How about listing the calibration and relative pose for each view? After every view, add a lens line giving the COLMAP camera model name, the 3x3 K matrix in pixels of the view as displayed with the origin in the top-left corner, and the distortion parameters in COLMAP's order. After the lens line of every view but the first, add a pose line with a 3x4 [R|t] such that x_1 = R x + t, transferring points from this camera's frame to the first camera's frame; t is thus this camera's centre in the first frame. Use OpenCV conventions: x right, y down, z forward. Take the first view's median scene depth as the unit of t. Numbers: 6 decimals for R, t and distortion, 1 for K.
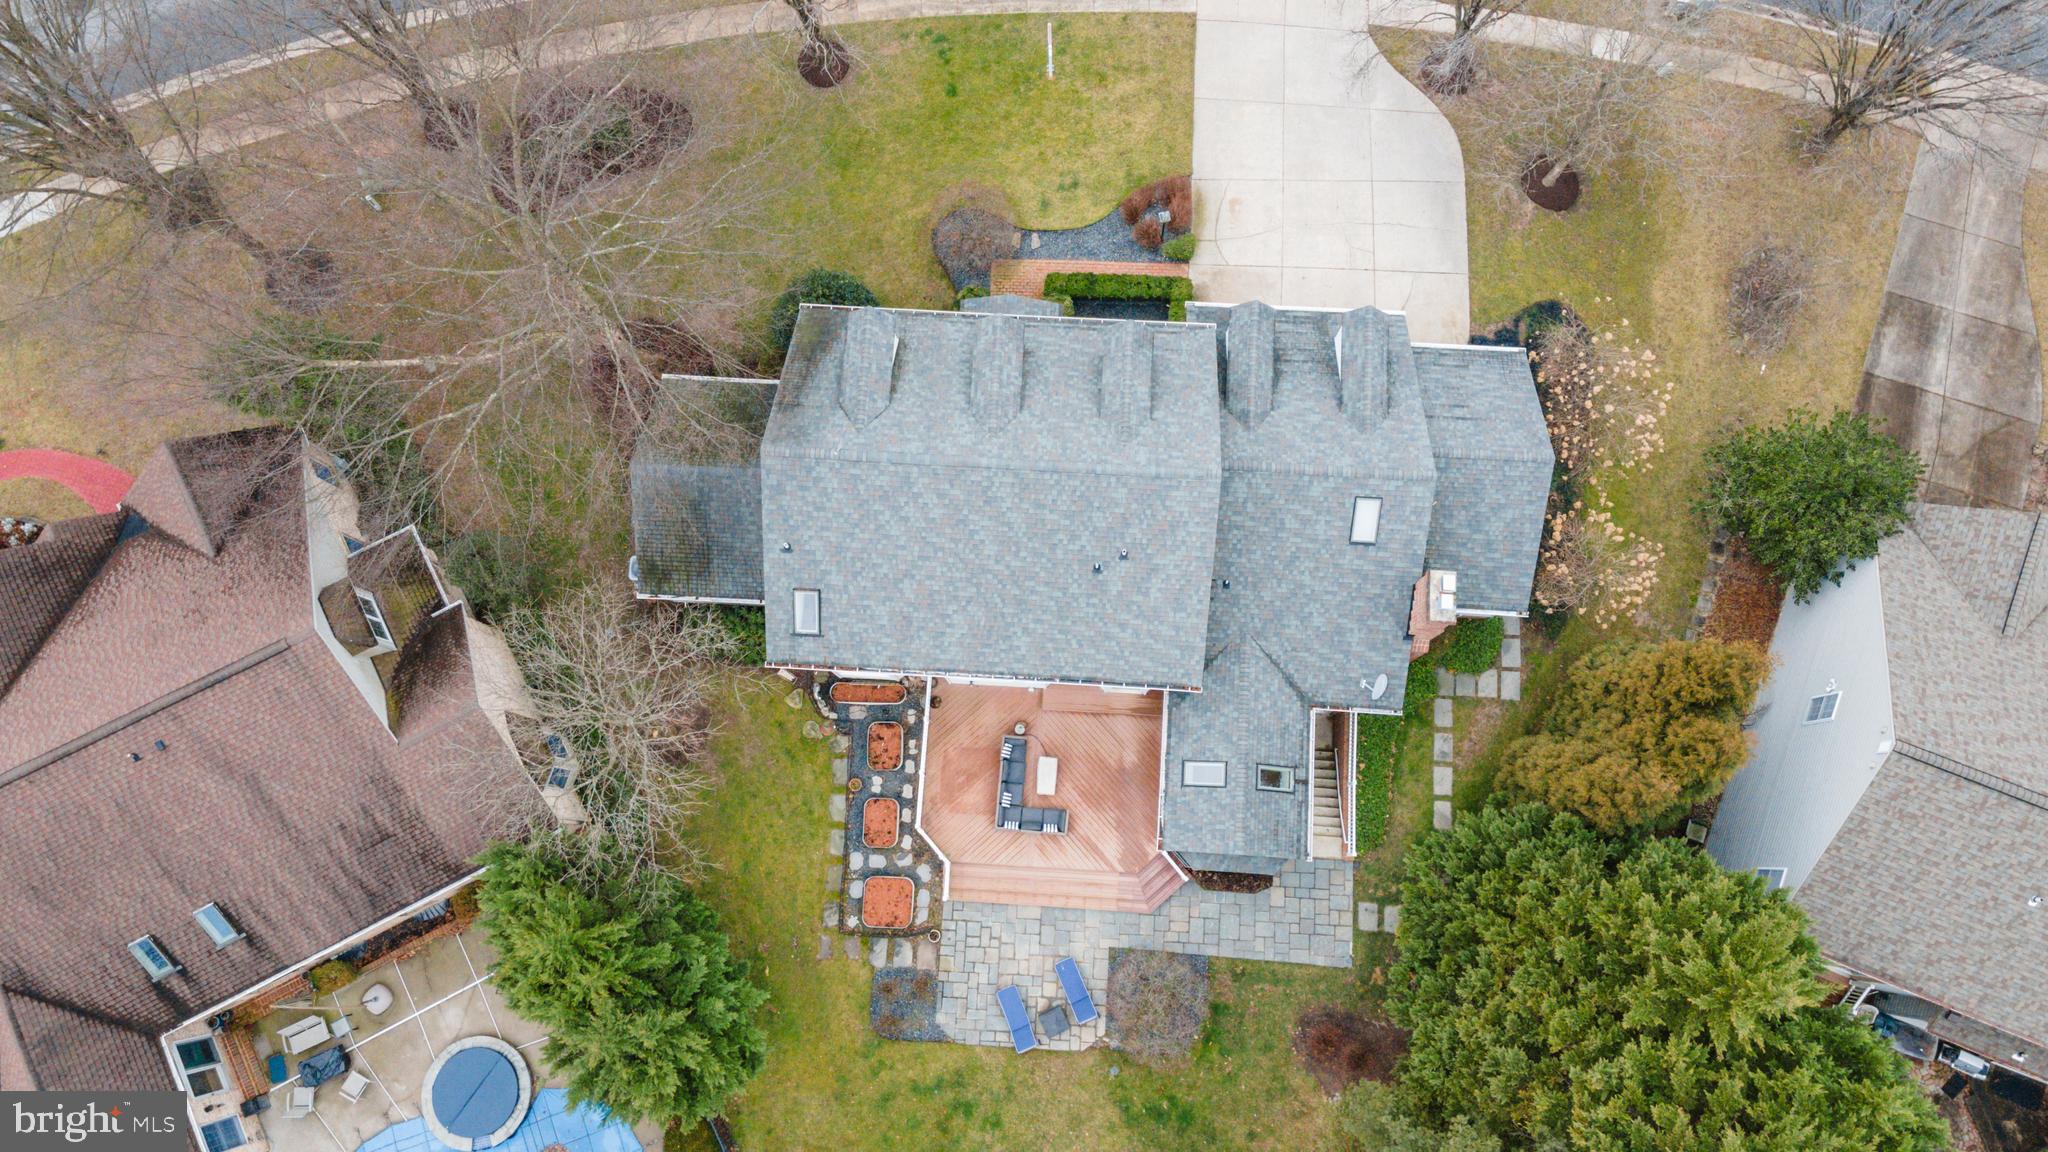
lens RADIAL K [[1444.8, 0, 1007.7], [0, 1444.8, 571.9], [0, 0, 1]] dist [0.047824, -0.000061]
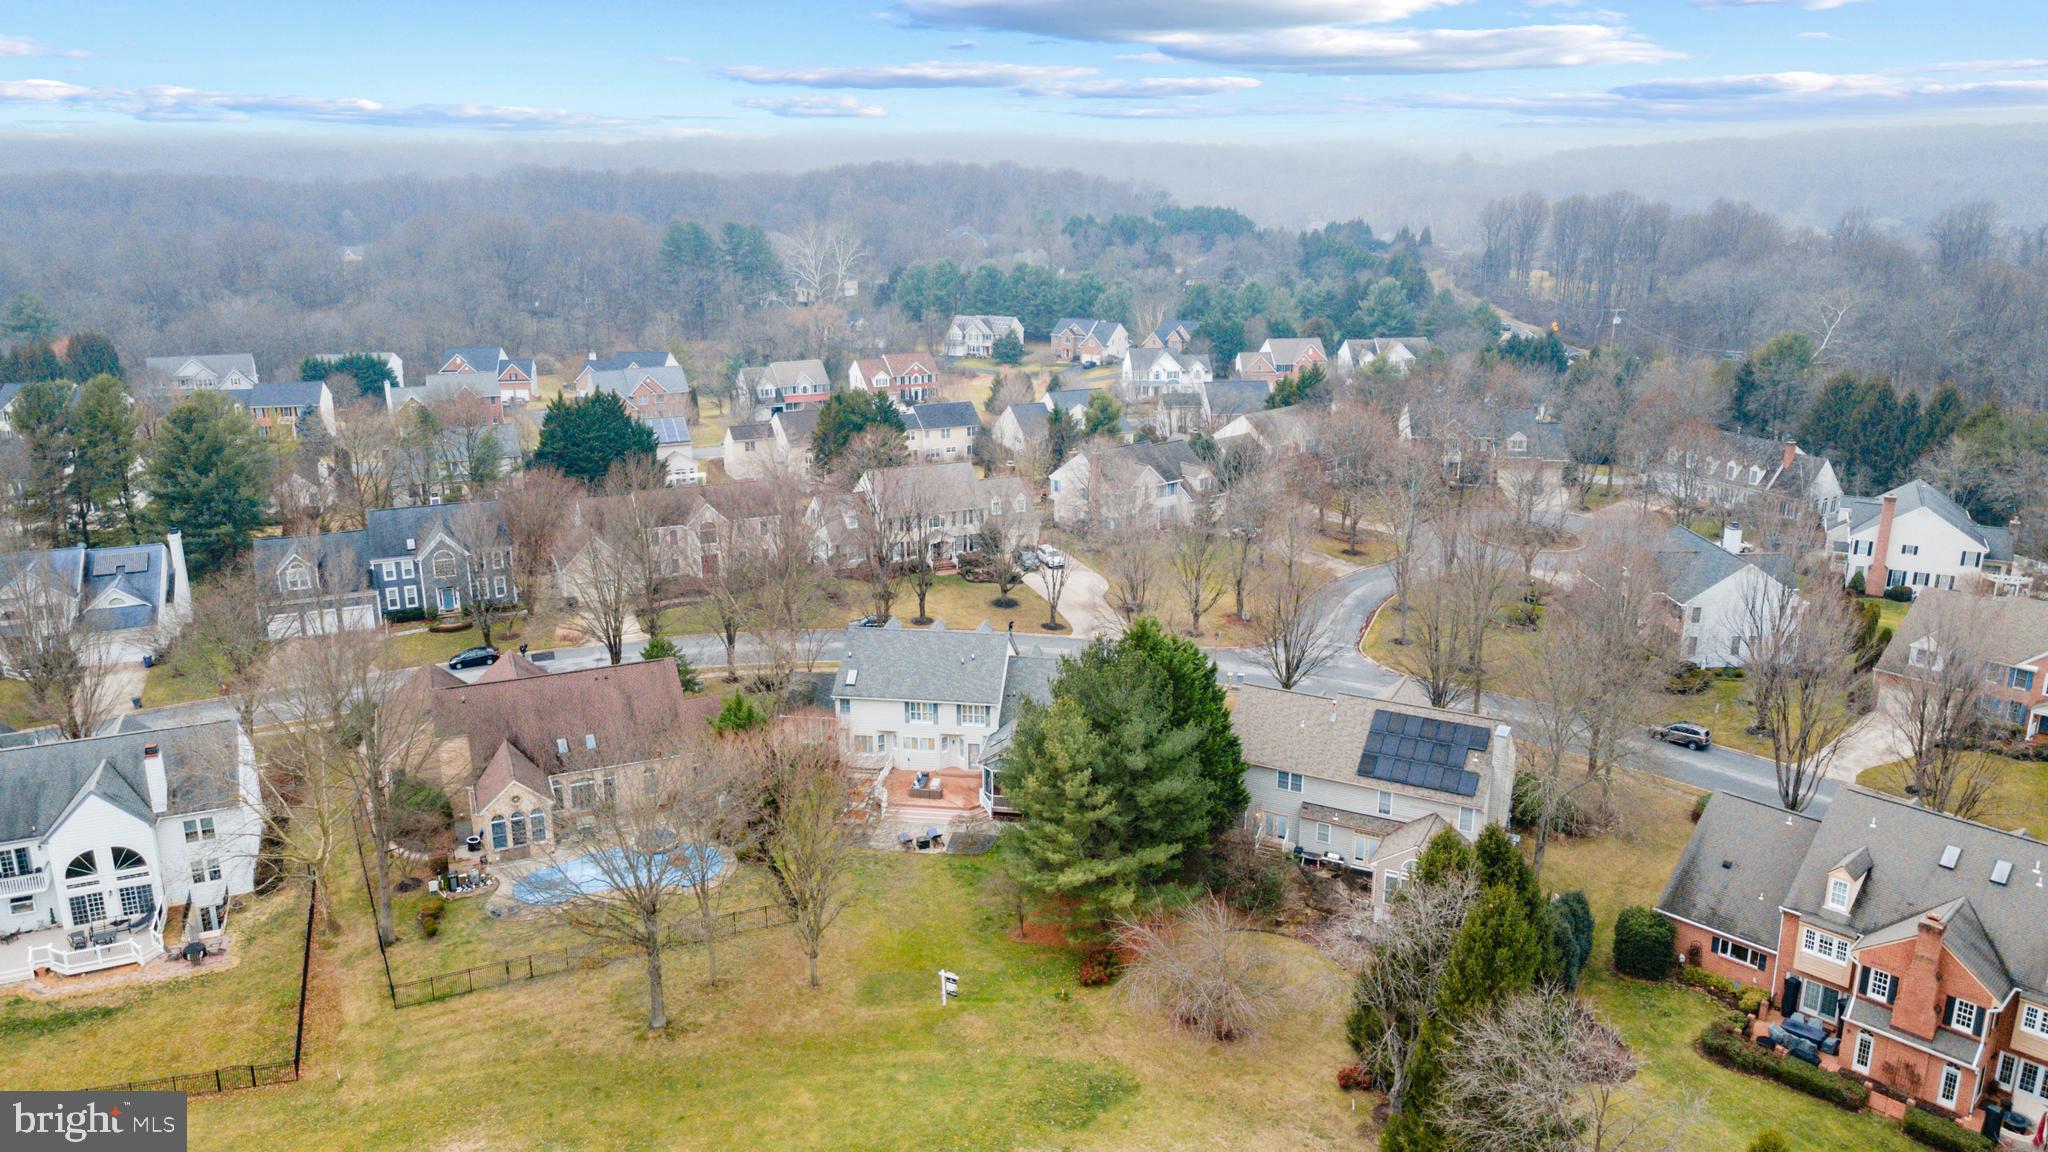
lens RADIAL K [[1424.7, 0, 1024.0], [0, 1424.7, 576.0], [0, 0, 1]] dist [0.027347, -0.000778]
pose [[0.995829, 0.046228, -0.078658, 0.328377], [-0.091227, 0.491747, -0.865946, 1.924206], [-0.001351, 0.869510, 0.493913, -0.389235]]
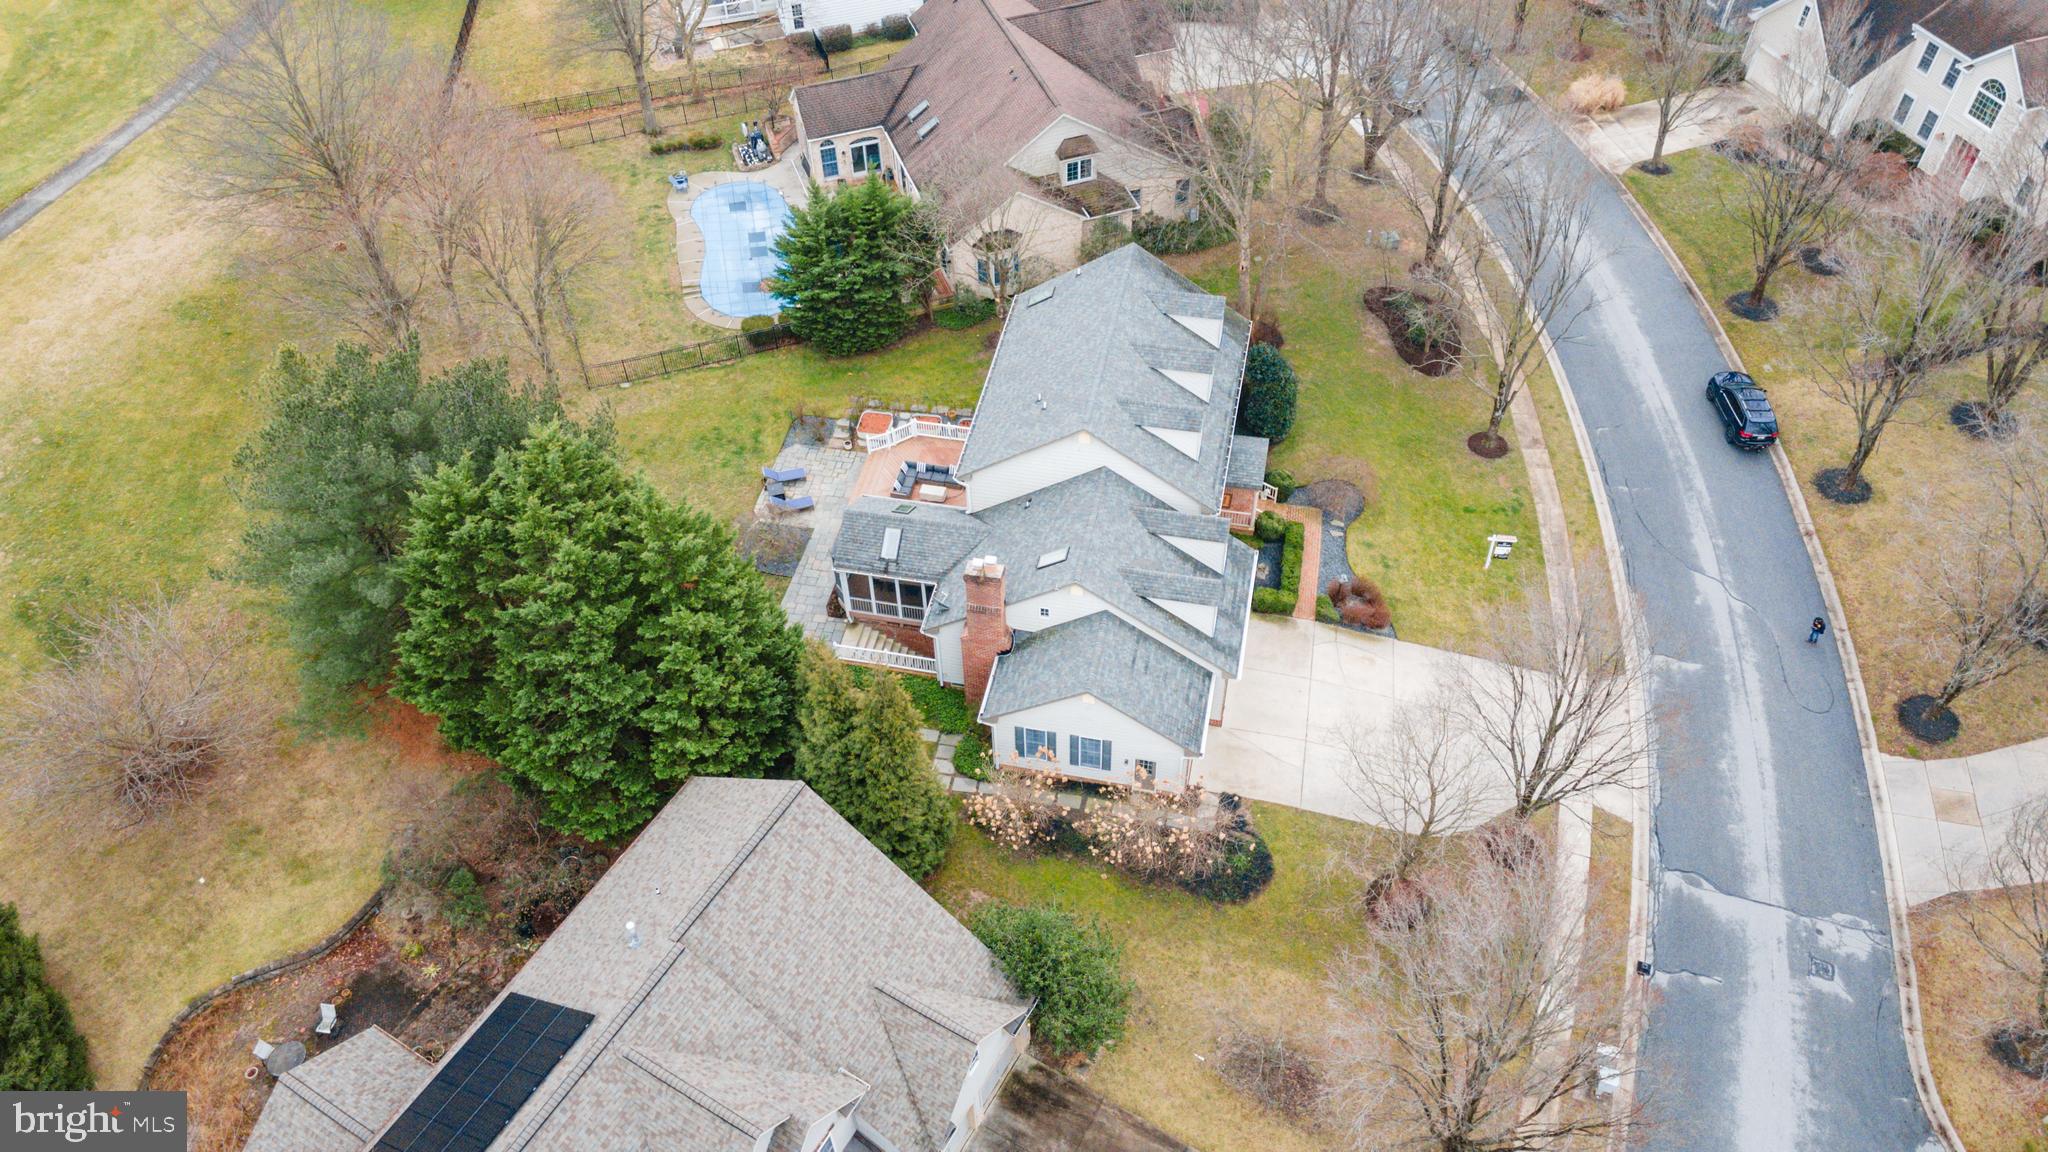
lens RADIAL K [[1424.7, 0, 1024.0], [0, 1424.7, 576.0], [0, 0, 1]] dist [0.027347, -0.000778]
pose [[-0.140393, 0.759370, -0.635332, 1.002804], [-0.964691, 0.039516, 0.260405, -0.321722], [0.222849, 0.649458, 0.727009, 0.032243]]
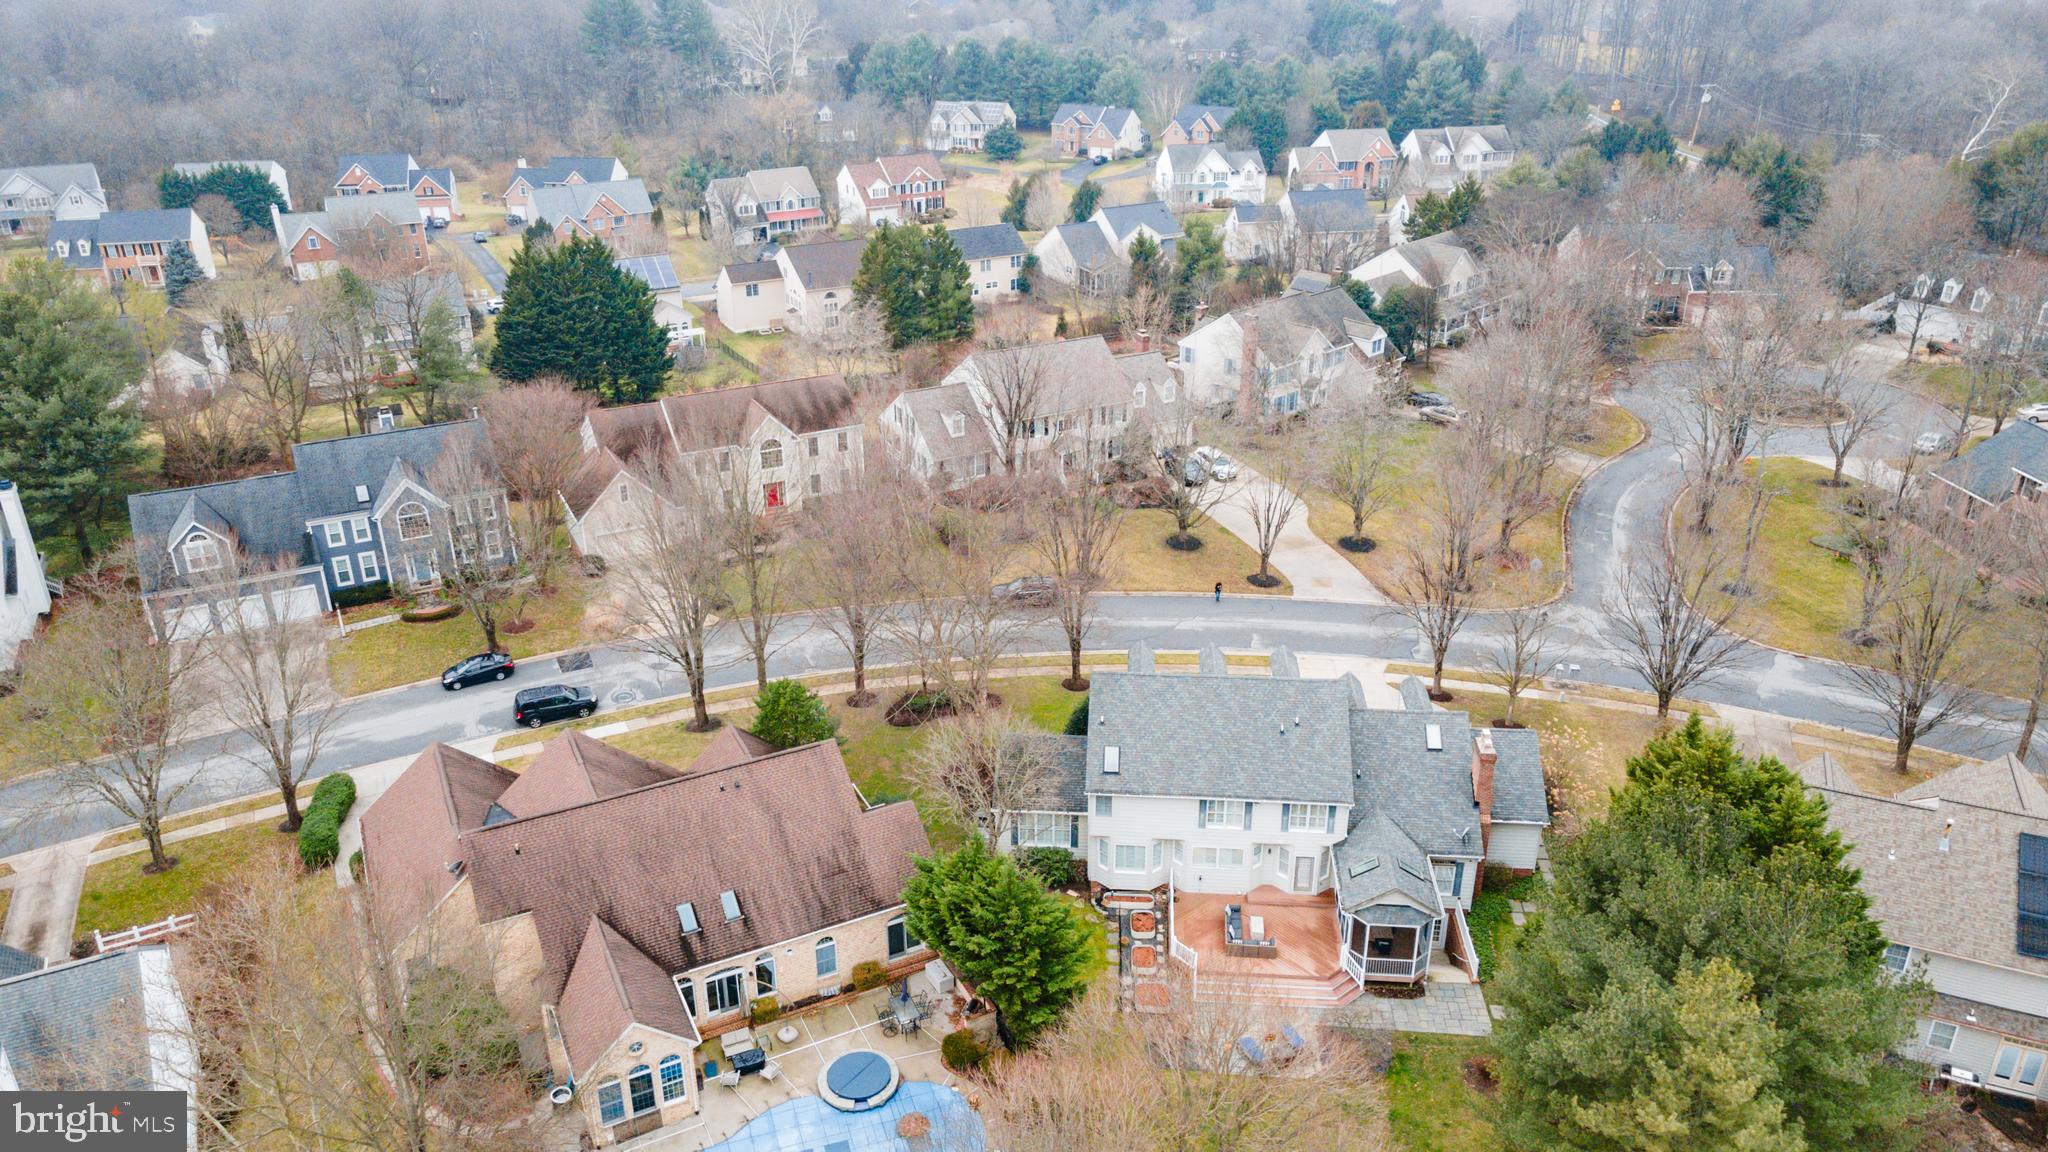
lens RADIAL K [[1435.8, 0, 1019.5], [0, 1435.8, 549.7], [0, 0, 1]] dist [-0.000318, 0.070011]
pose [[0.999516, 0.025822, -0.017337, -0.201034], [-0.029438, 0.605506, -0.795296, 1.091908], [-0.010038, 0.795422, 0.605973, -0.187884]]
